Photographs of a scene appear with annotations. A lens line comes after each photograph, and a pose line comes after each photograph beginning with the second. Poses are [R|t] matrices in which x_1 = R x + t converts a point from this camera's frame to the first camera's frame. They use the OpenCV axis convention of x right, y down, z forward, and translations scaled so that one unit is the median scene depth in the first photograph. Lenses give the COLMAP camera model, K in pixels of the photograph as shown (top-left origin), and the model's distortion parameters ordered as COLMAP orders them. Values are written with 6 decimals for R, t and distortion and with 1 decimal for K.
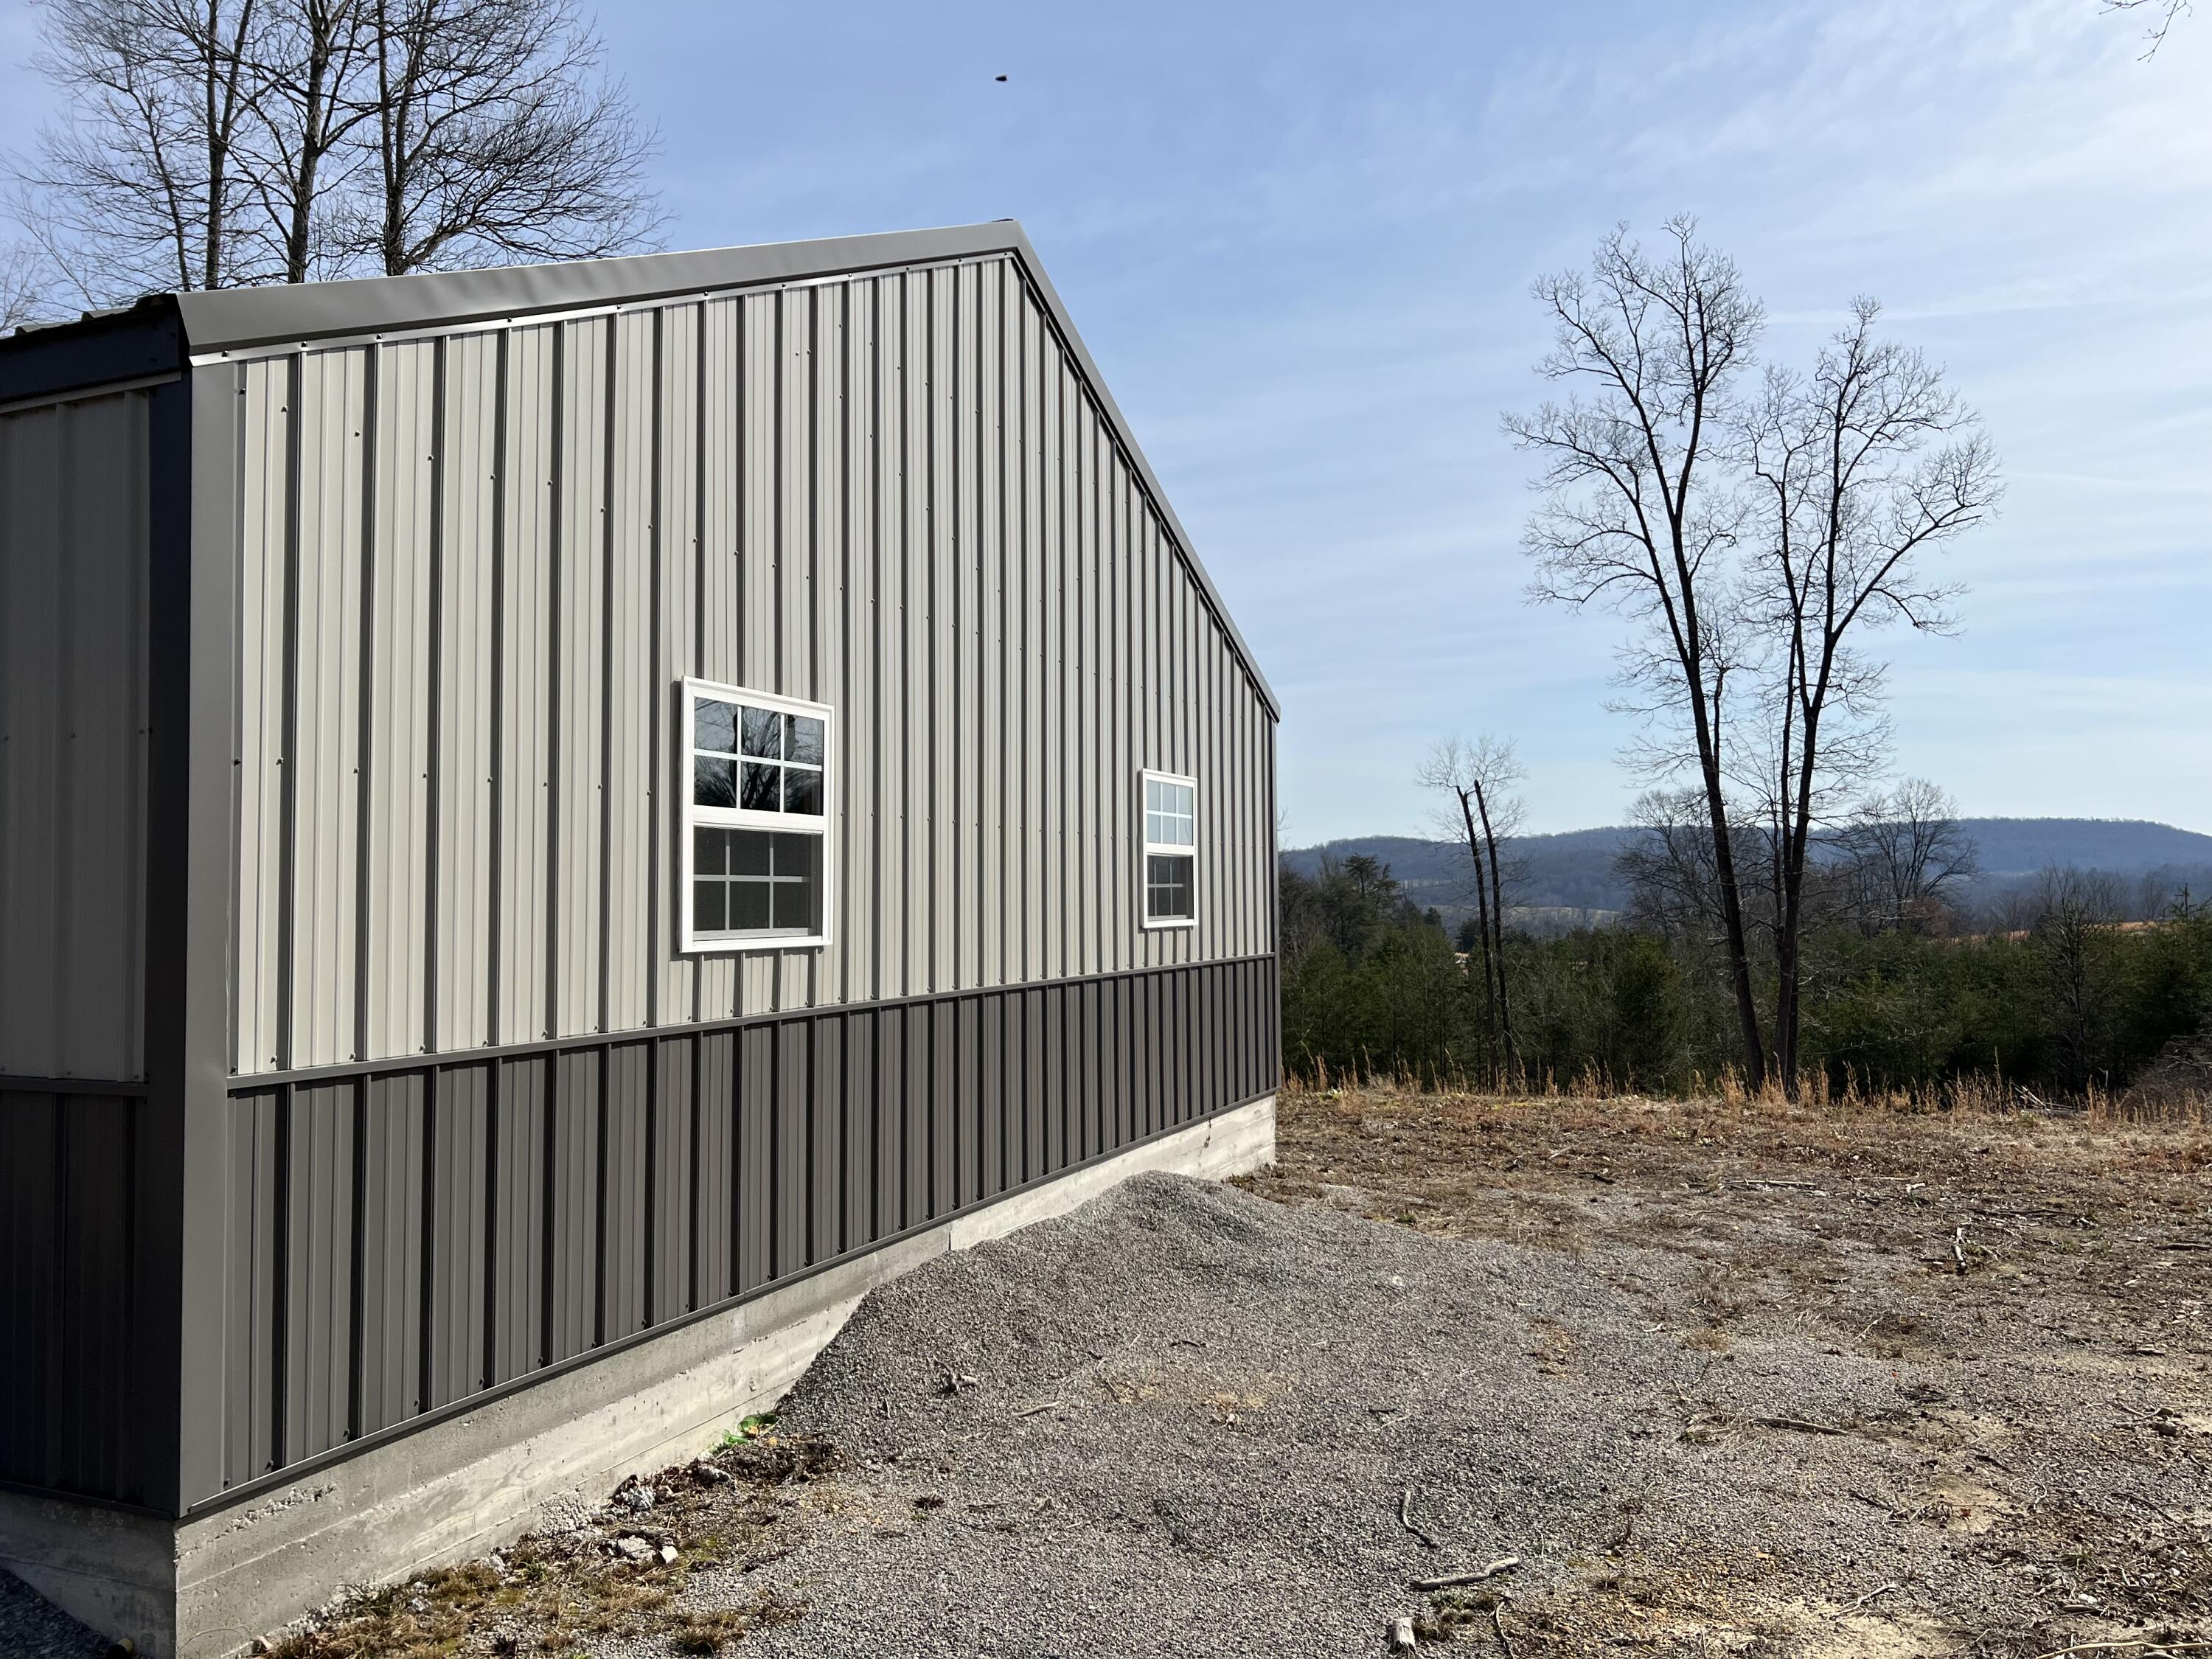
lens RADIAL K [[1669.1, 0, 1126.9], [0, 1669.1, 847.1], [0, 0, 1]] dist [0.059611, -0.052157]
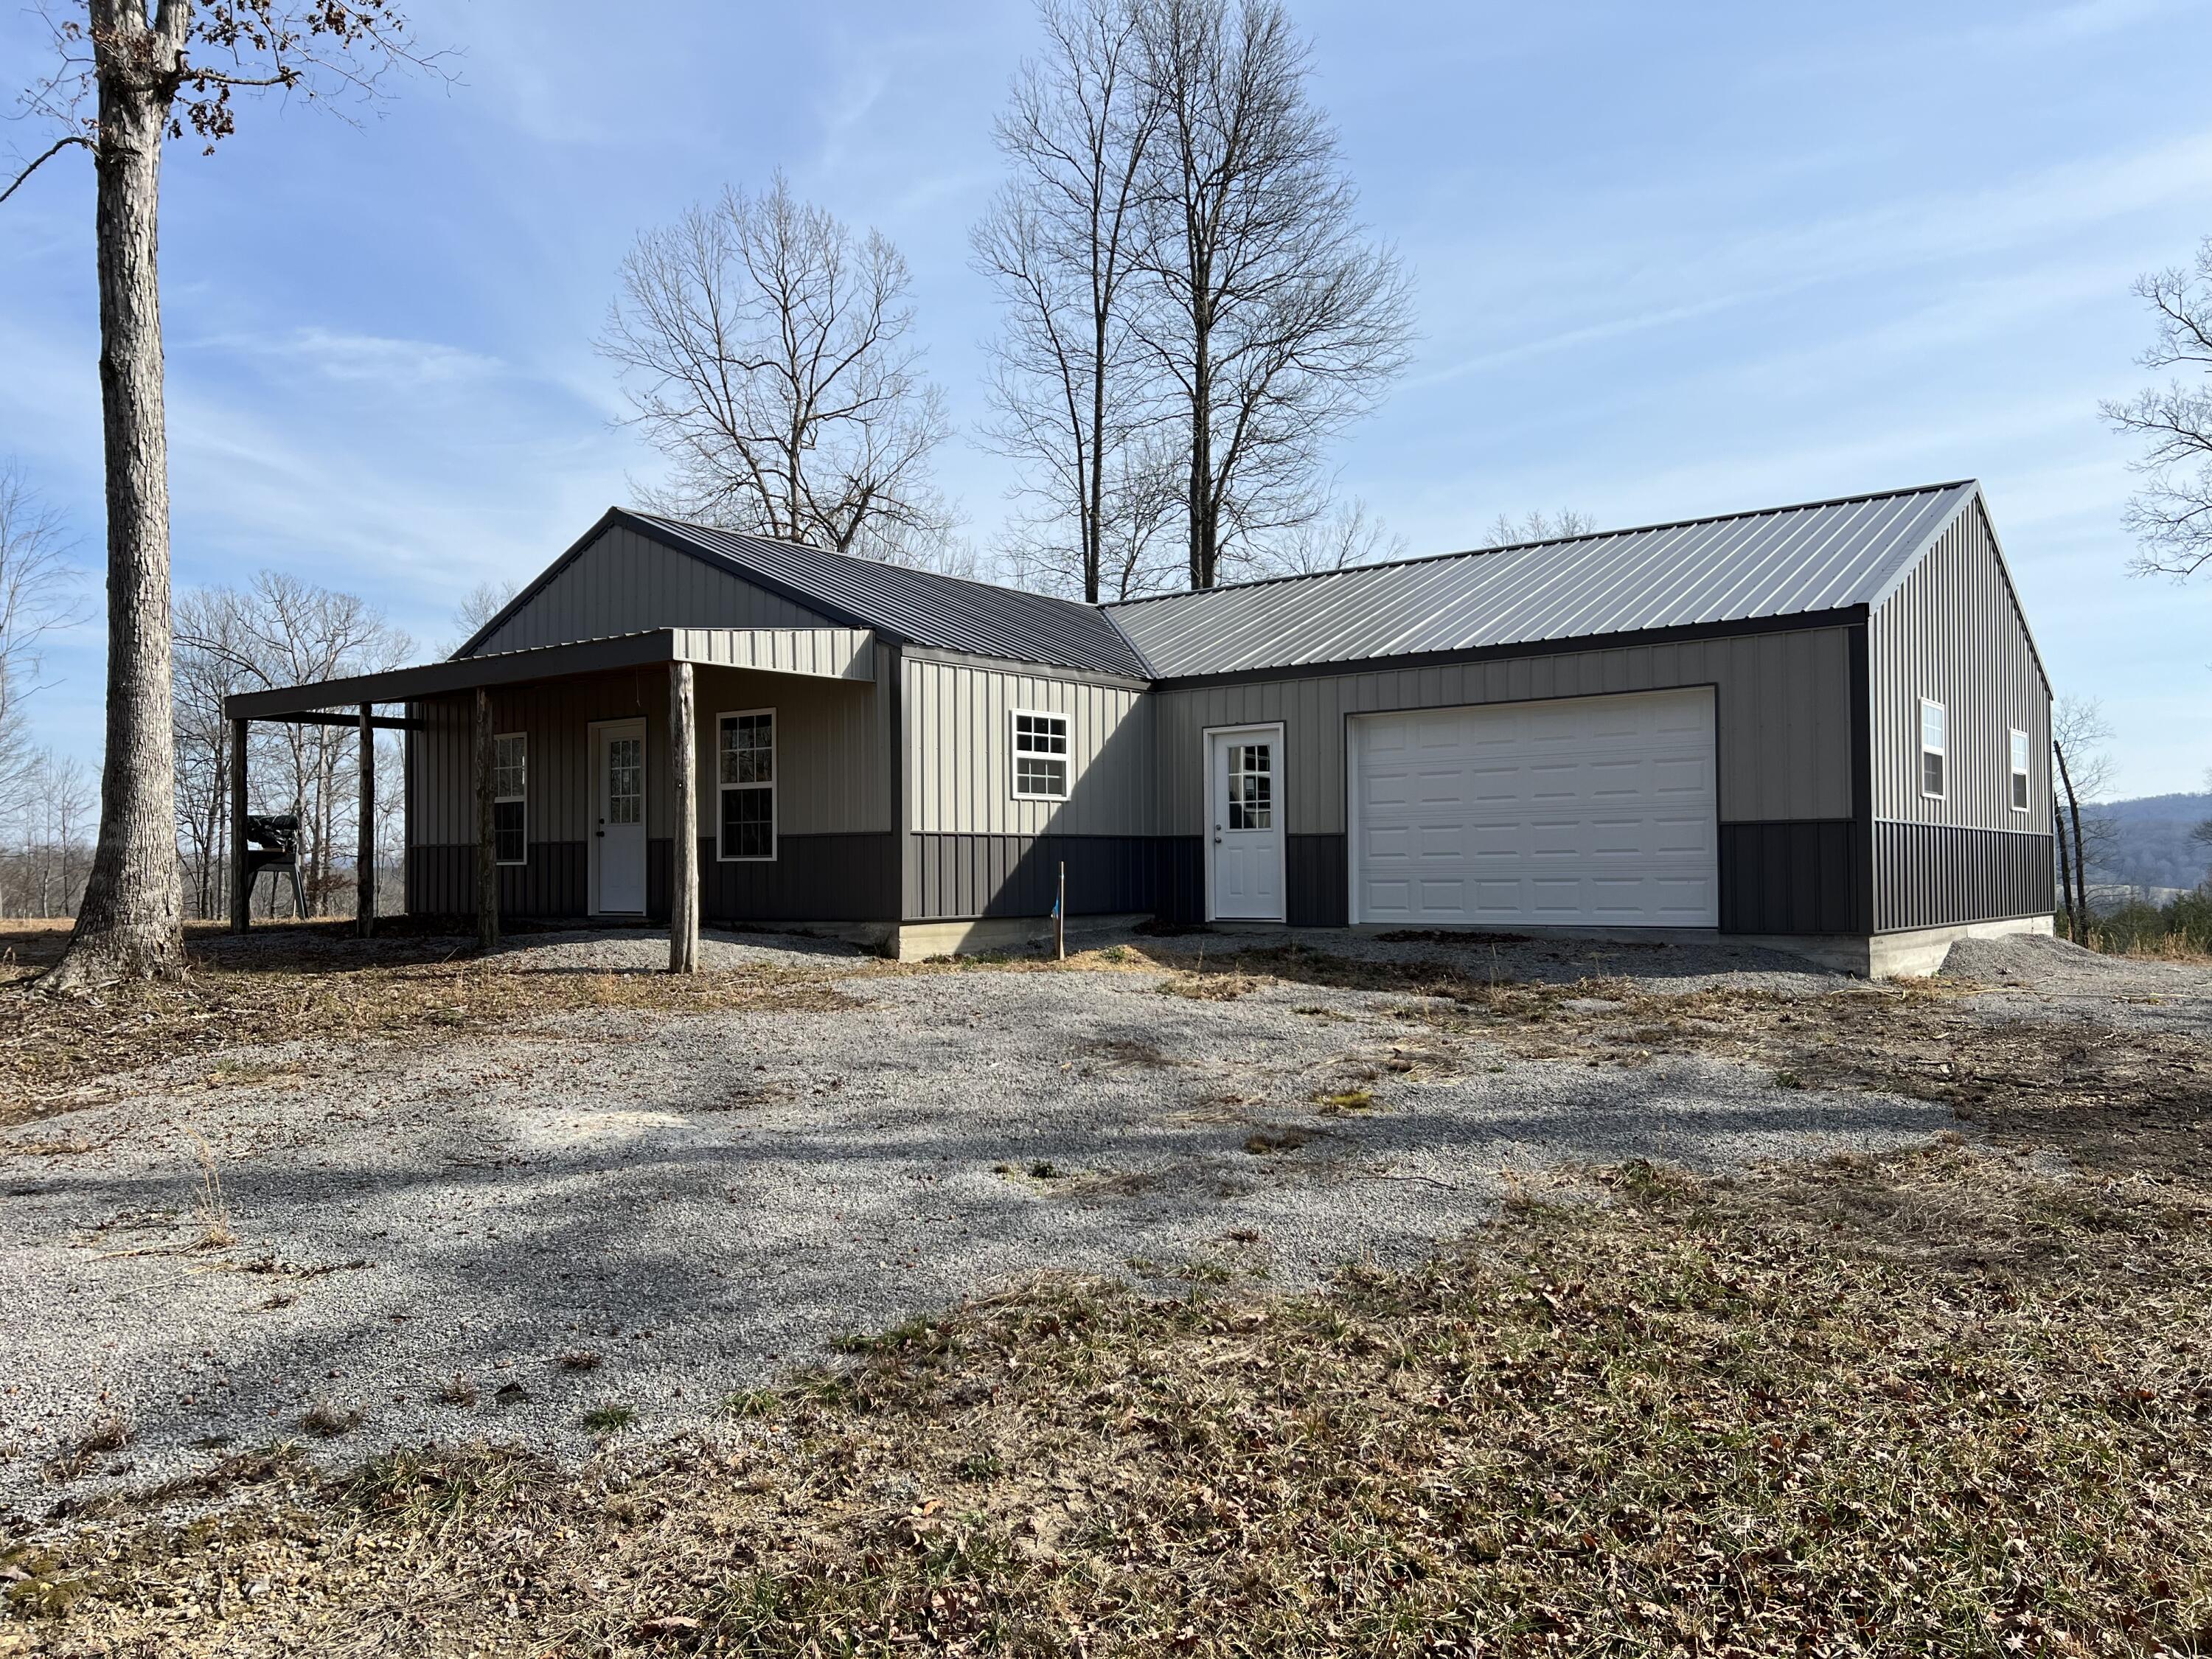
lens RADIAL K [[1669.1, 0, 1114.3], [0, 1669.1, 844.4], [0, 0, 1]] dist [0.059611, -0.052157]
pose [[0.961063, -0.007277, -0.276234, -0.492800], [0.010347, 0.999900, 0.009656, 0.063747], [0.276136, -0.012138, 0.961042, -1.304529]]
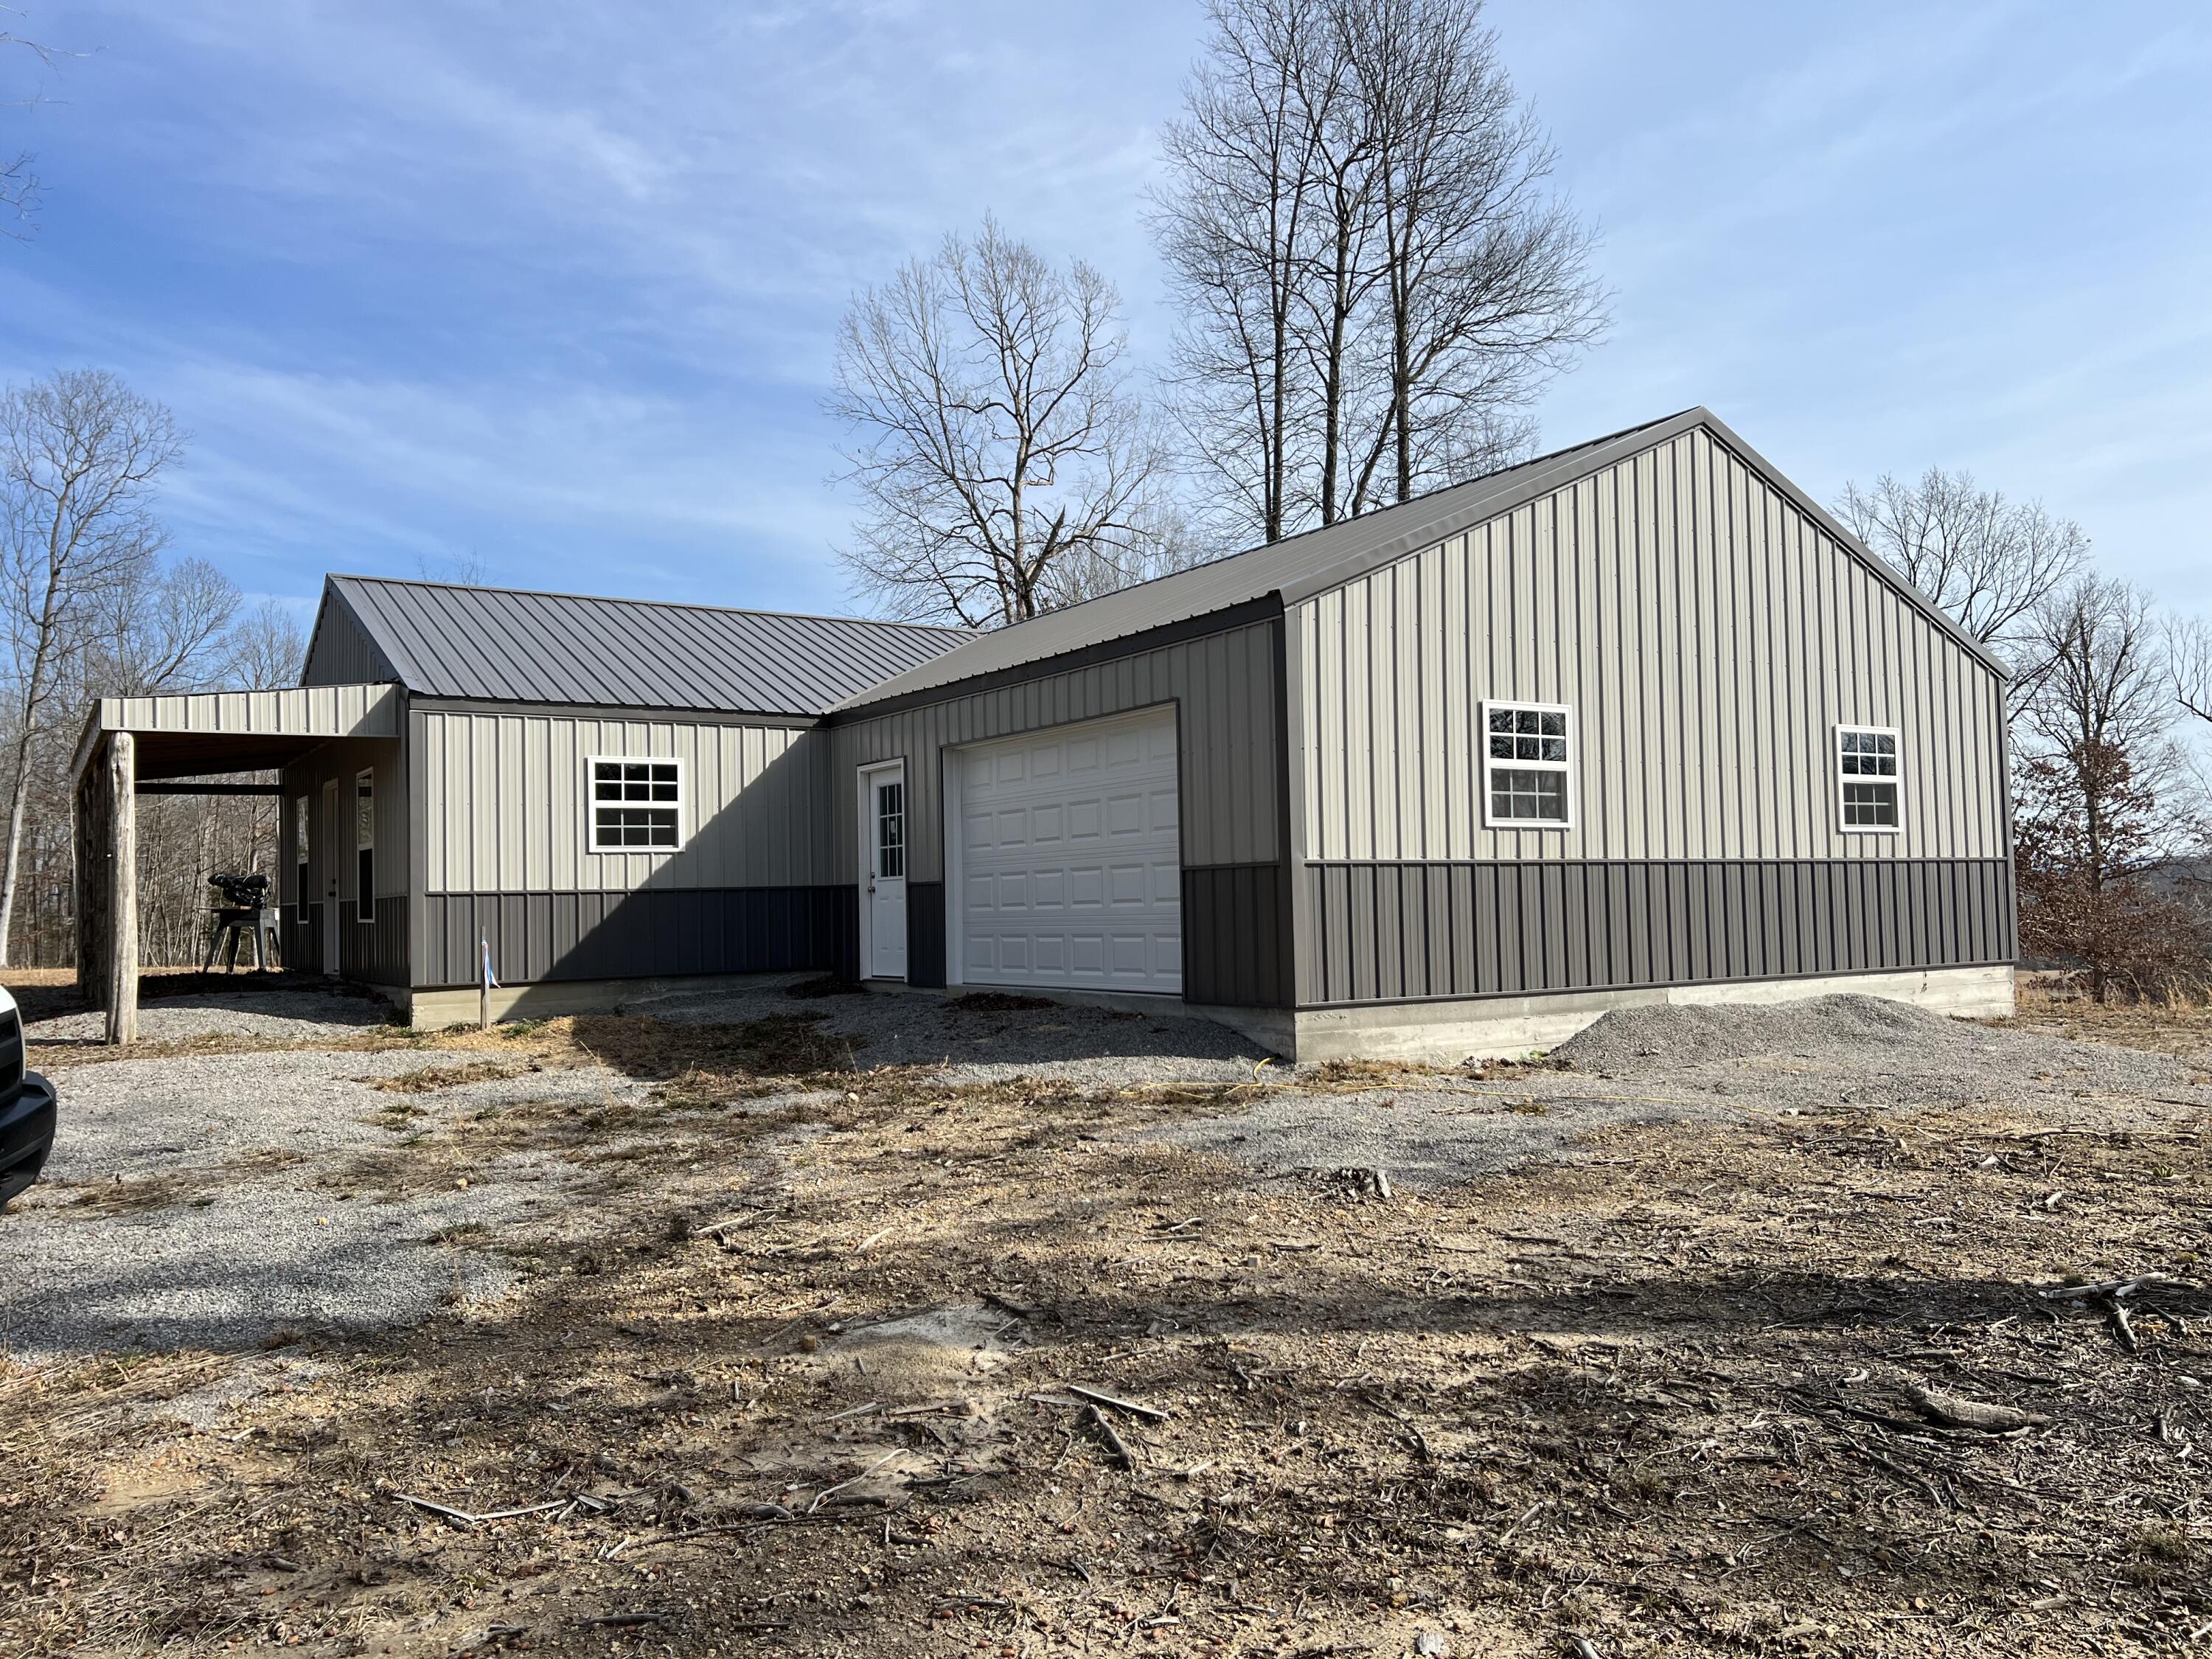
lens RADIAL K [[1669.1, 0, 1123.4], [0, 1669.1, 827.7], [0, 0, 1]] dist [0.059611, -0.052157]
pose [[0.827401, -0.040349, -0.560161, 0.352451], [0.035450, 0.999179, -0.019610, 0.057169], [0.560492, -0.003632, 0.828152, -0.665832]]
